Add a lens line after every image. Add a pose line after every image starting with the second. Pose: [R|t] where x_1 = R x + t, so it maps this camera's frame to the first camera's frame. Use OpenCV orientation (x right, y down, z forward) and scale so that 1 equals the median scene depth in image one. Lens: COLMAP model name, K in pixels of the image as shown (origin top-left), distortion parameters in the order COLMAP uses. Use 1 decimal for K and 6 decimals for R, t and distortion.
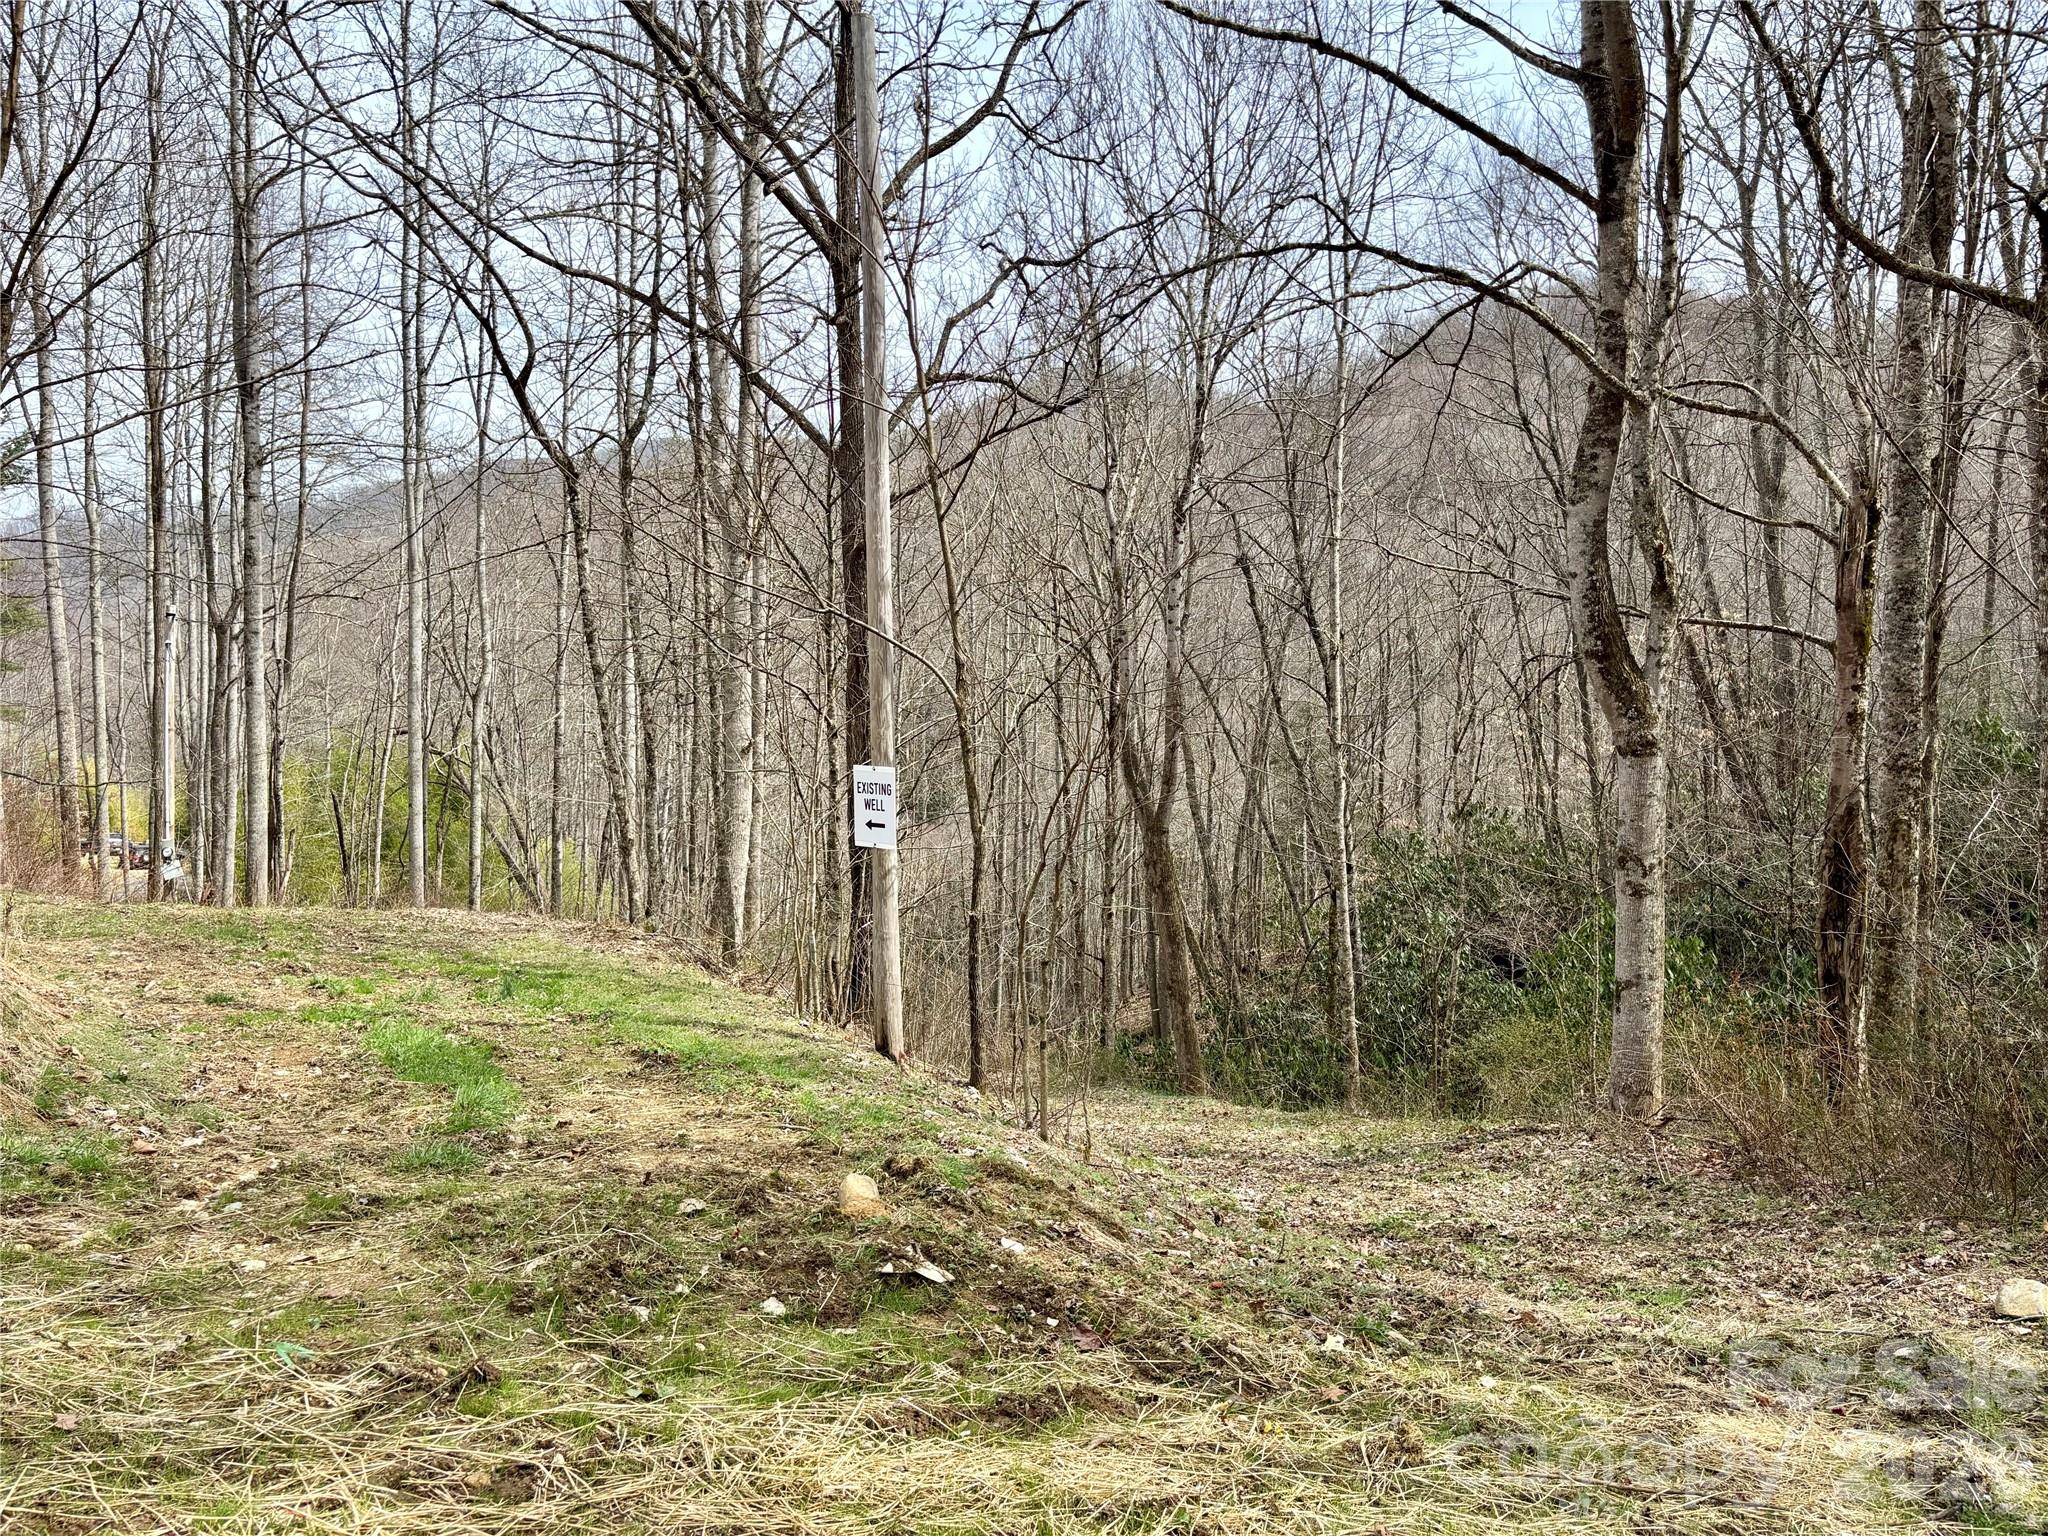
lens RADIAL K [[1550.8, 0, 1024.0], [0, 1550.8, 768.0], [0, 0, 1]] dist [0.083482, -0.098319]
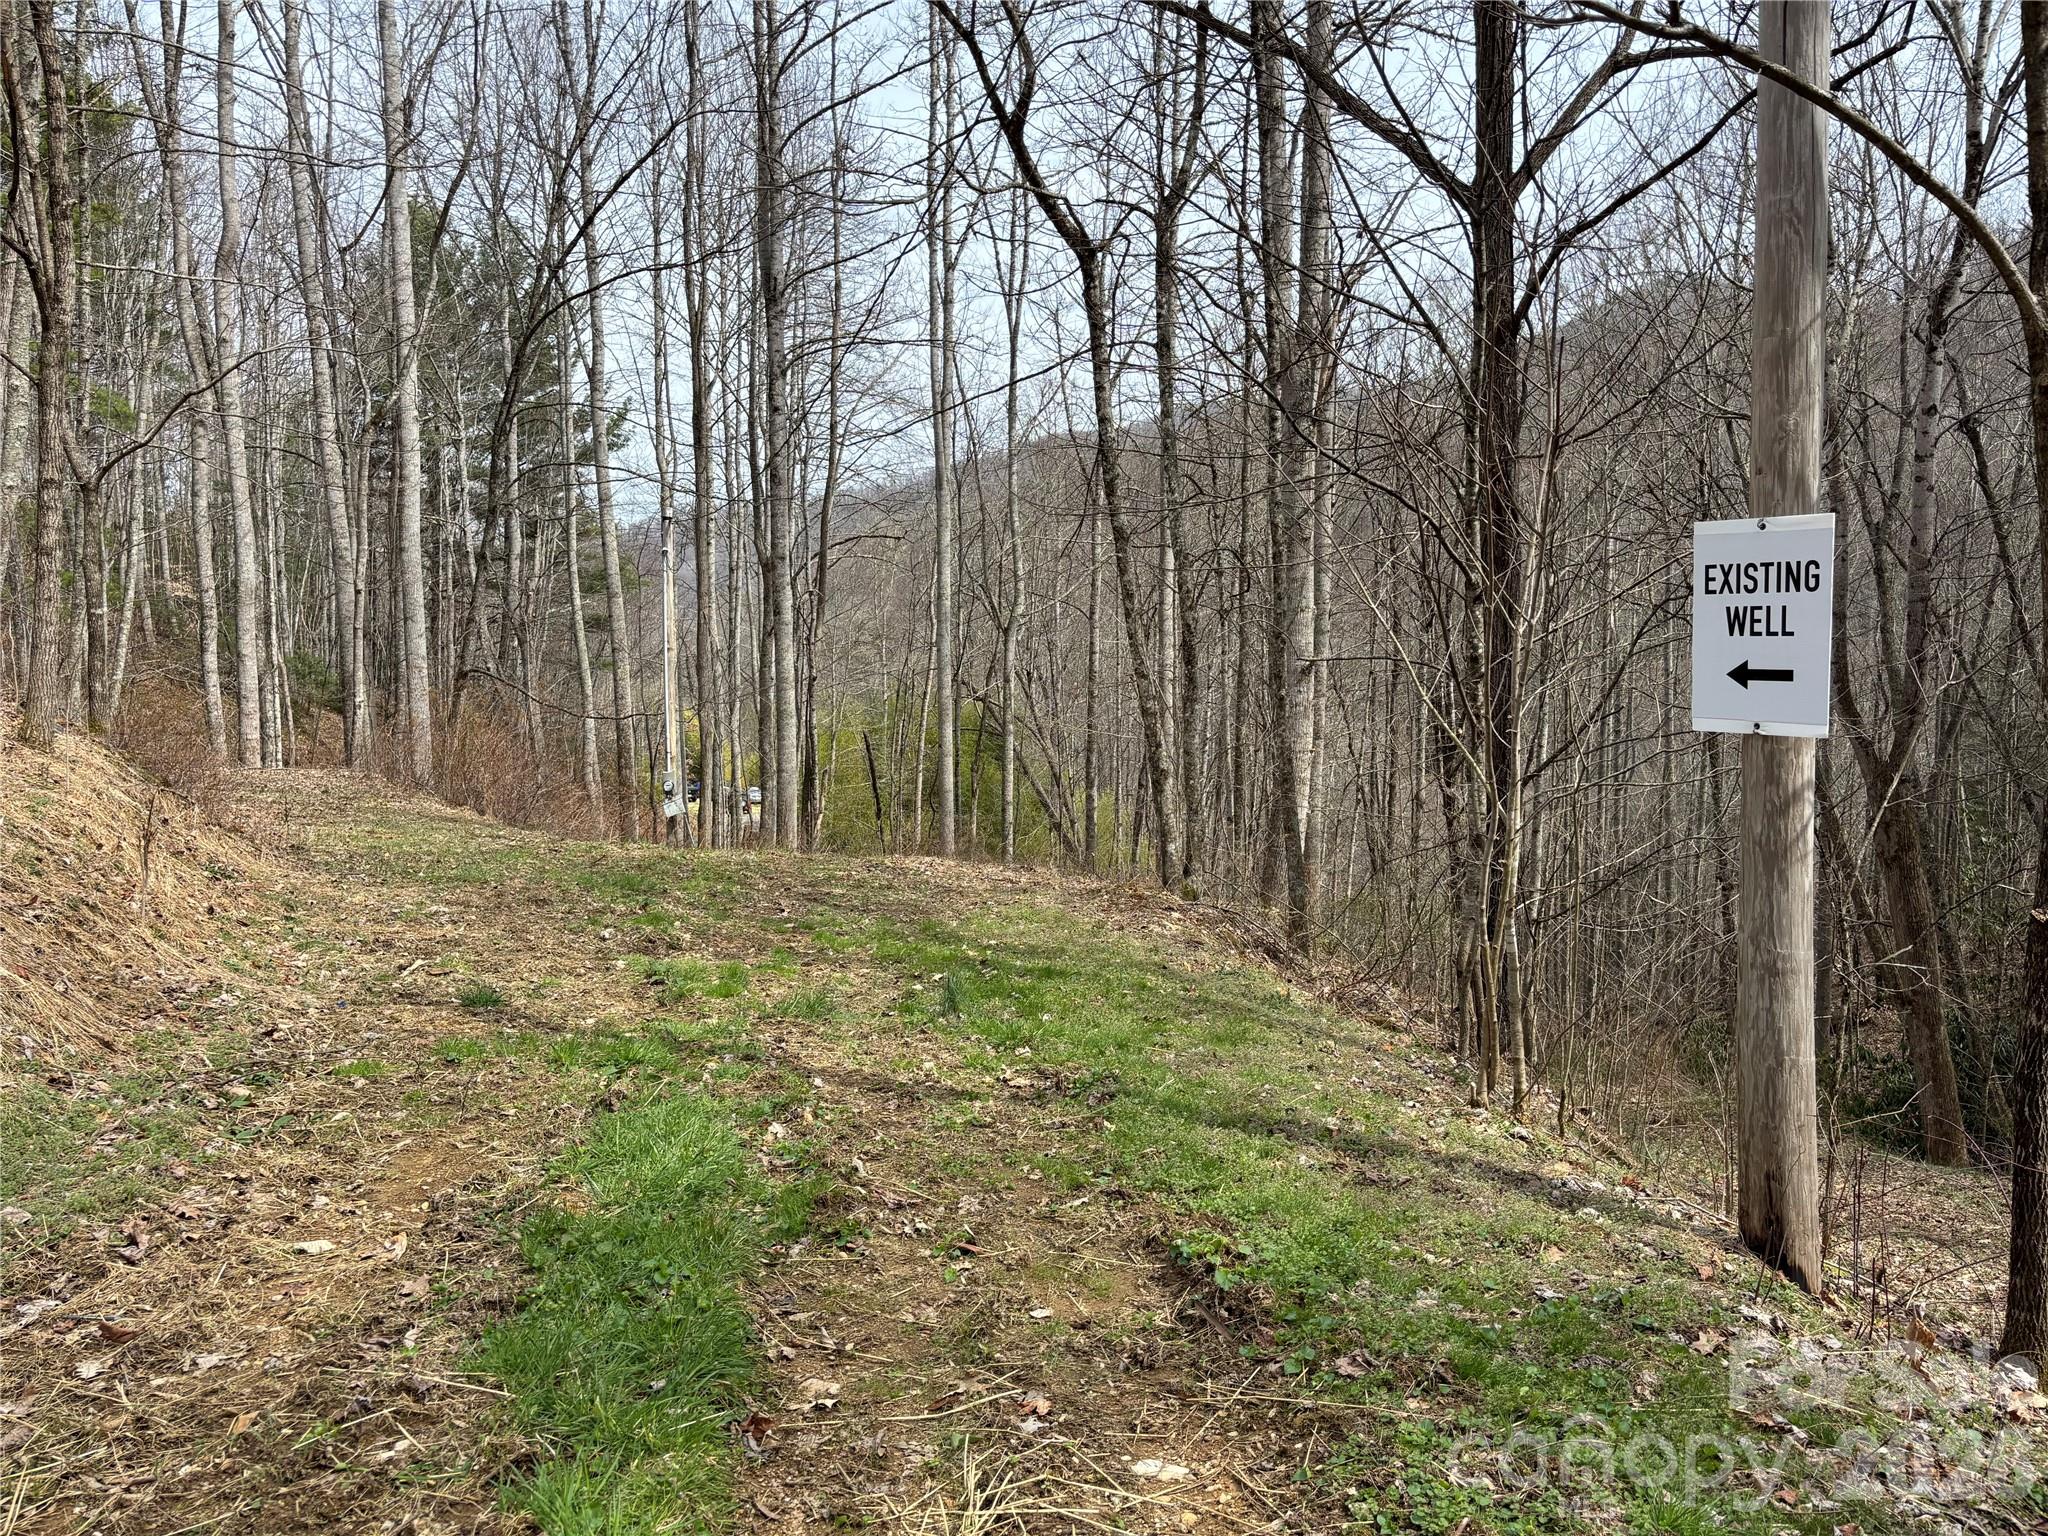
lens RADIAL K [[1550.8, 0, 1024.0], [0, 1550.8, 768.0], [0, 0, 1]] dist [0.083482, -0.098319]
pose [[0.942169, 0.007761, -0.335048, -0.070266], [0.001177, 0.999649, 0.026467, 0.025407], [0.335136, -0.025331, 0.941829, 0.292270]]
